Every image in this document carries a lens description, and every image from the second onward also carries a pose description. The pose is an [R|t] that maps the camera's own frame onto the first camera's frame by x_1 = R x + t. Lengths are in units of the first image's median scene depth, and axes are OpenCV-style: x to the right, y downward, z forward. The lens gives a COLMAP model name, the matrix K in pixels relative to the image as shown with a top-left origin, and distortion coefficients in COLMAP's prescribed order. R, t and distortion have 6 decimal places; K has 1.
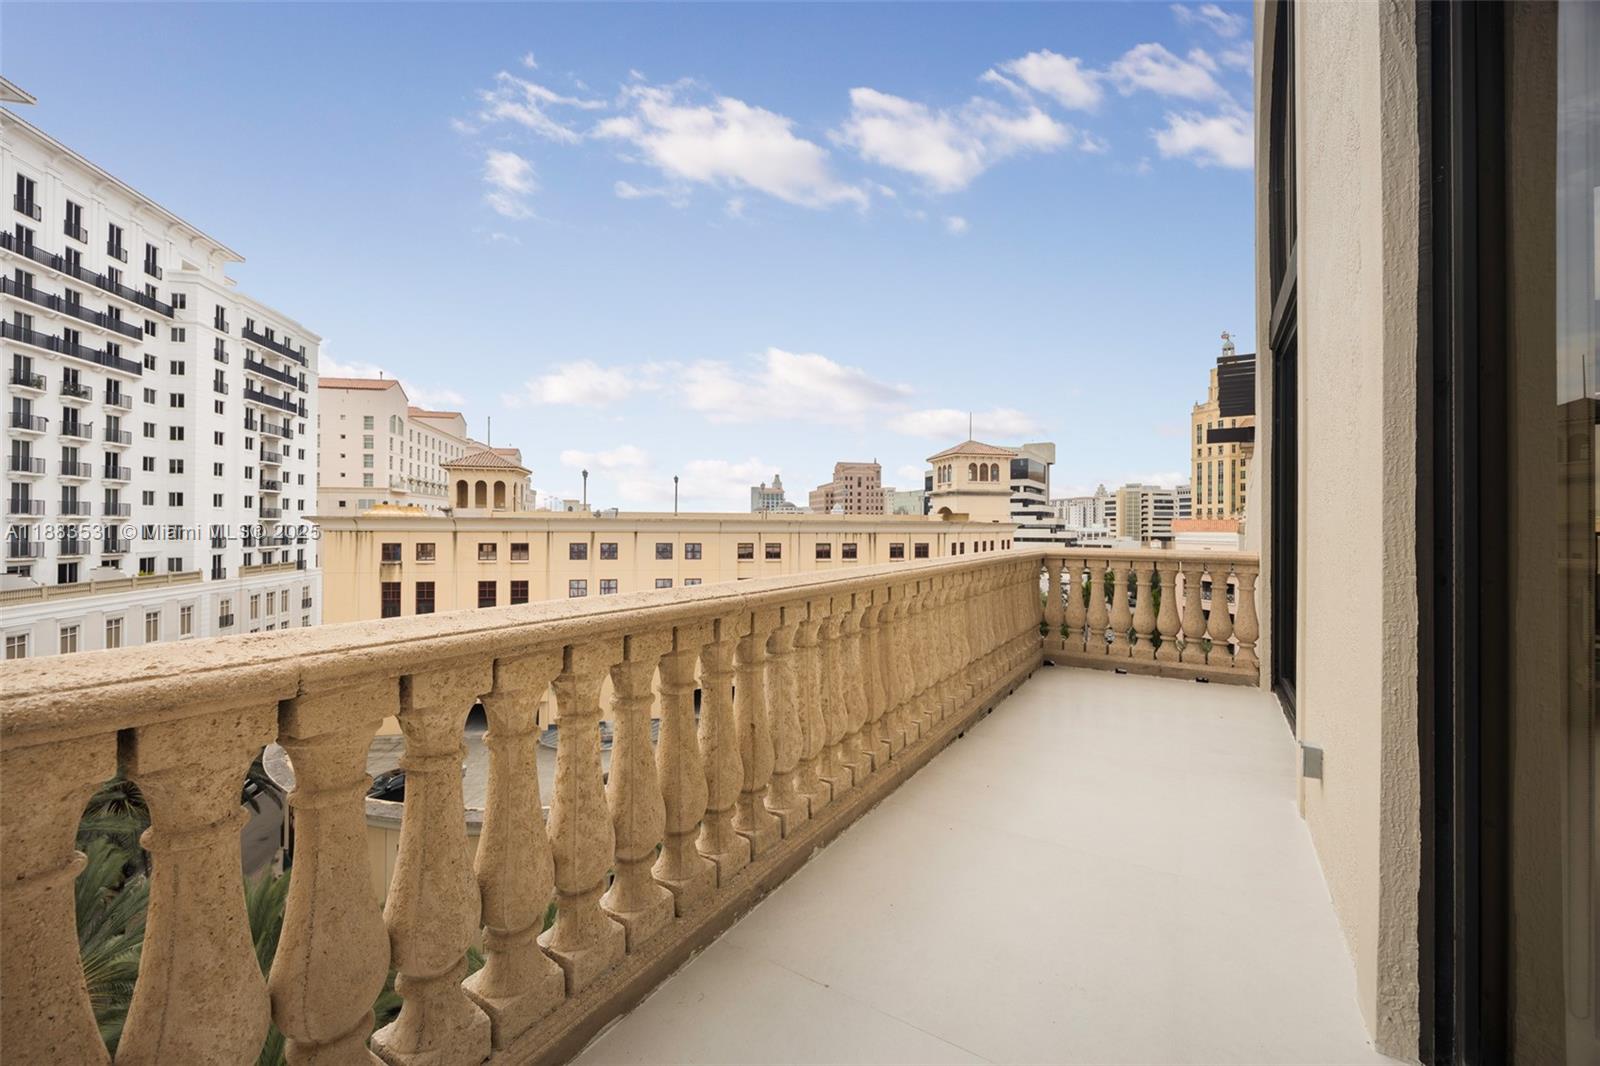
lens RADIAL K [[651.5, 0, 812.7], [0, 651.5, 522.8], [0, 0, 1]] dist [0.003110, -0.001342]
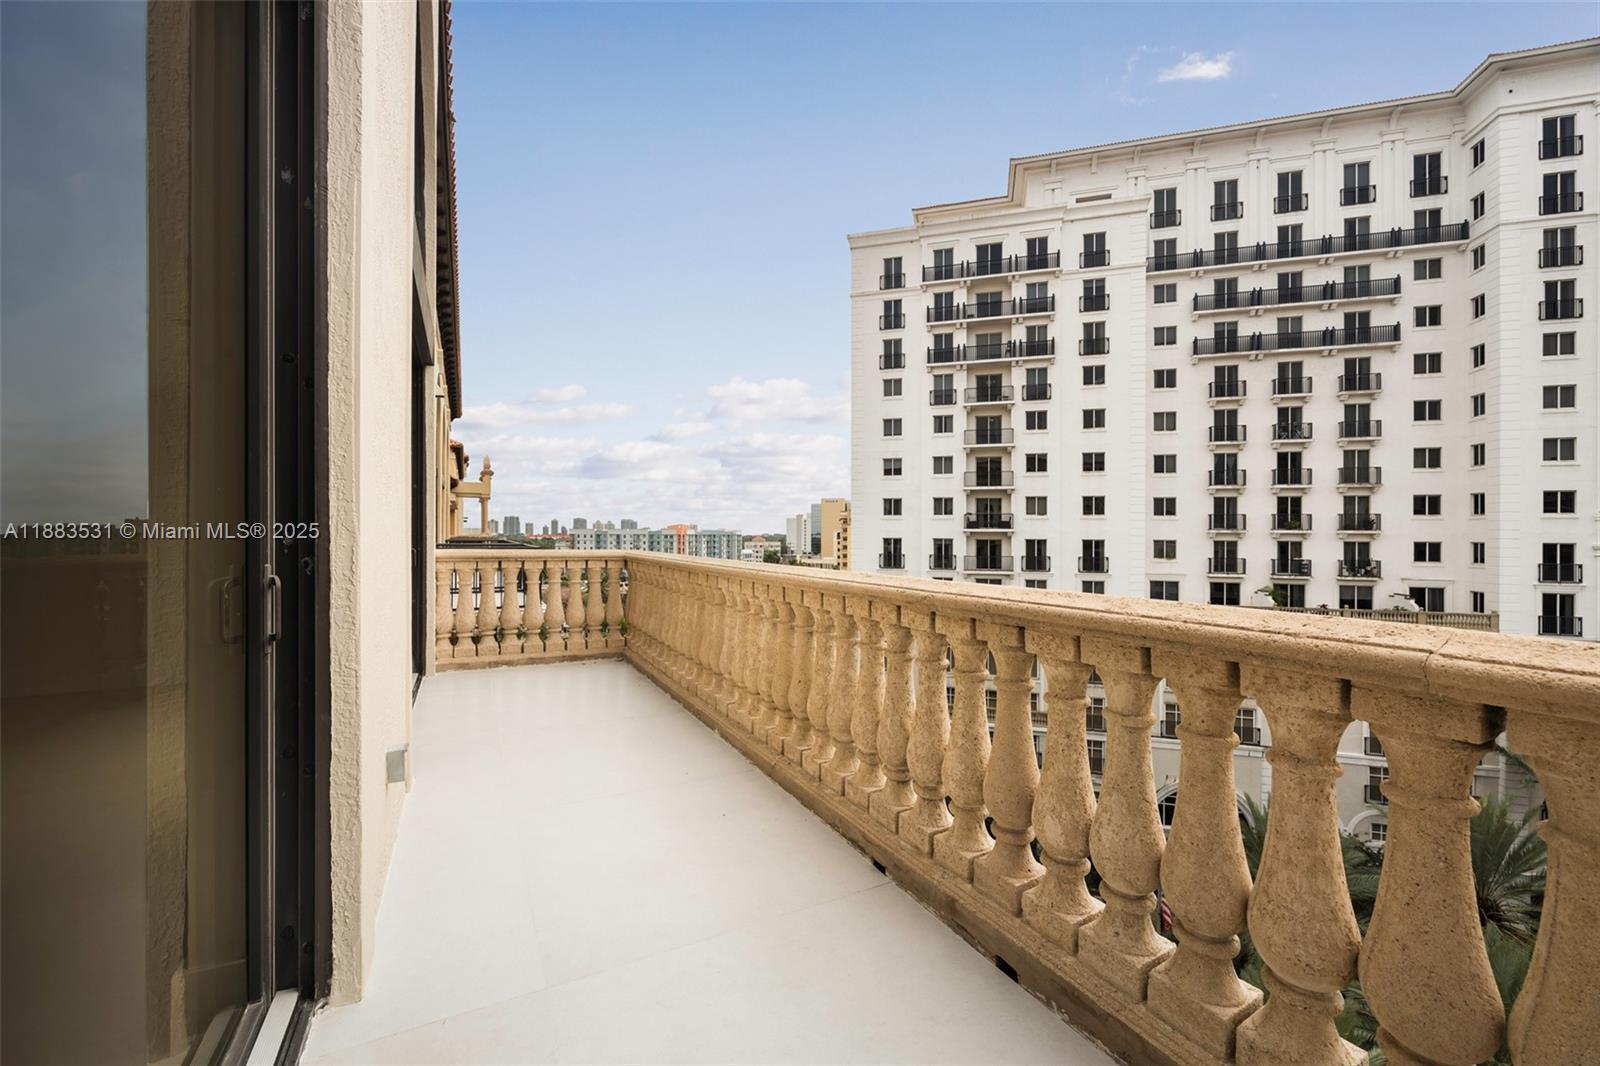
lens RADIAL K [[554.5, 0, 799.7], [0, 554.5, 535.3], [0, 0, 1]] dist [0.010629, 0.000227]
pose [[-0.458855, -0.008679, -0.888469, -0.130033], [-0.005558, 0.999961, -0.006898, 0.003511], [0.888494, 0.001773, -0.458885, 0.594873]]
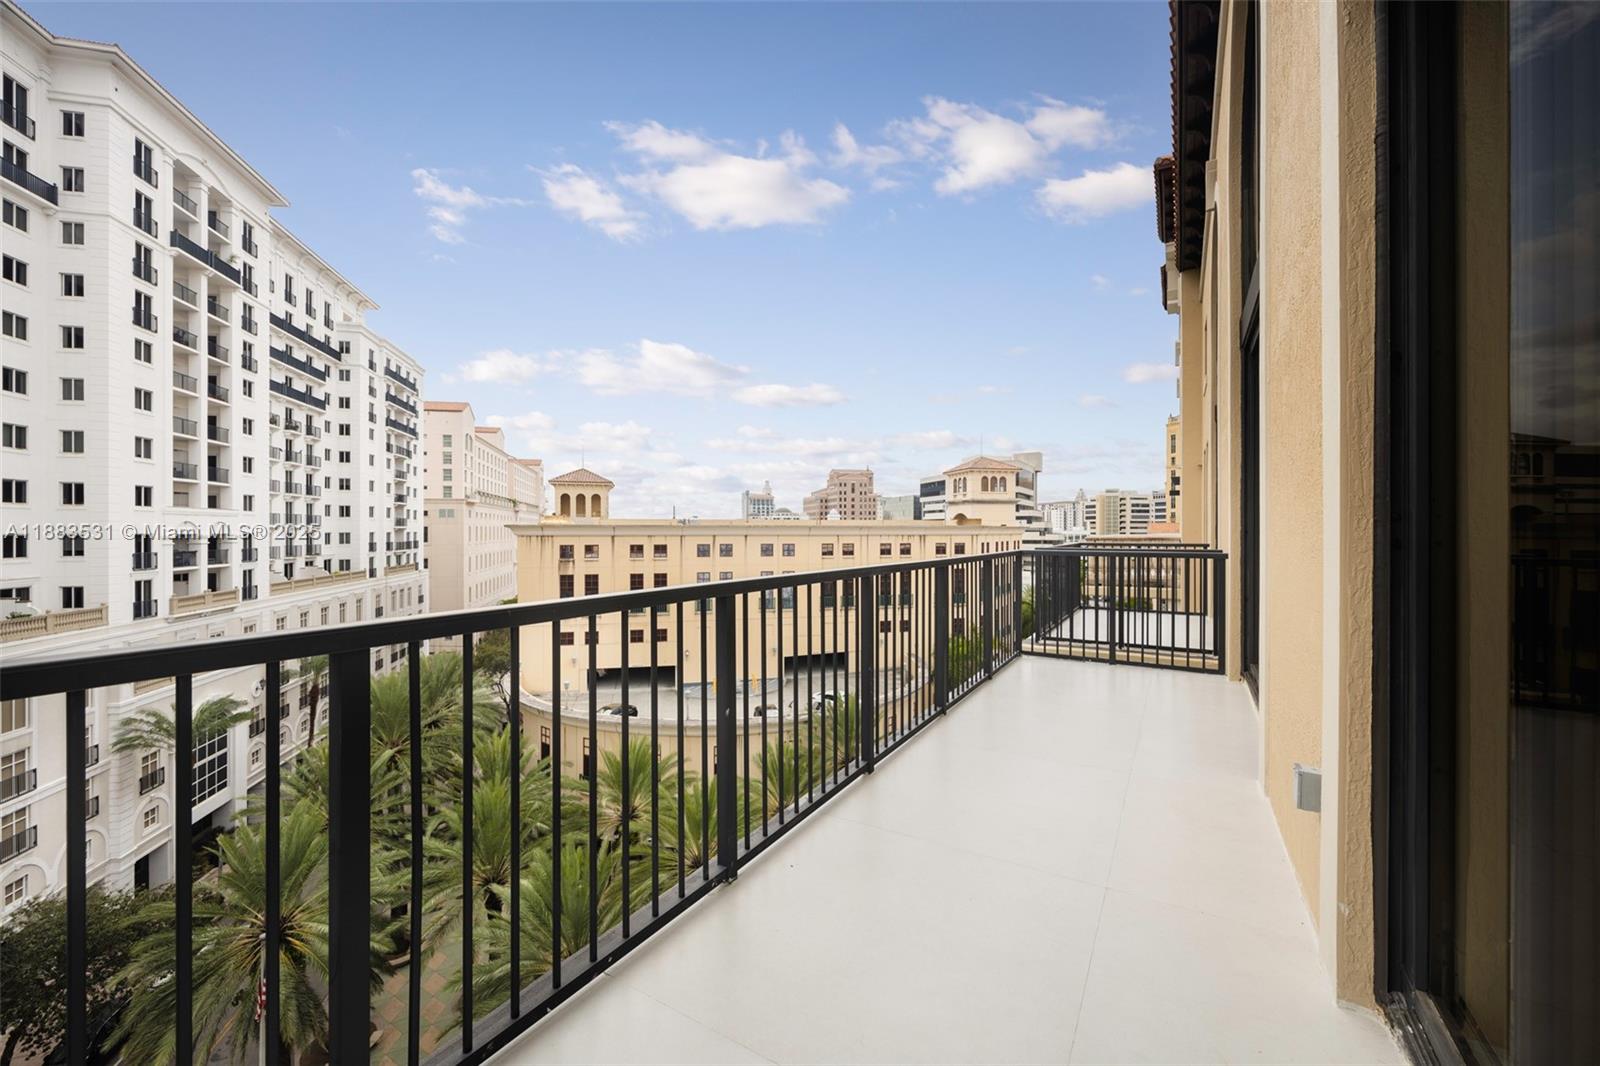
lens RADIAL K [[651.5, 0, 806.2], [0, 651.5, 525.4], [0, 0, 1]] dist [0.003110, -0.001342]
pose [[0.999702, -0.005854, 0.023693, -0.133793], [0.005930, 0.999977, -0.003143, -0.000781], [-0.023674, 0.003282, 0.999714, -0.212519]]
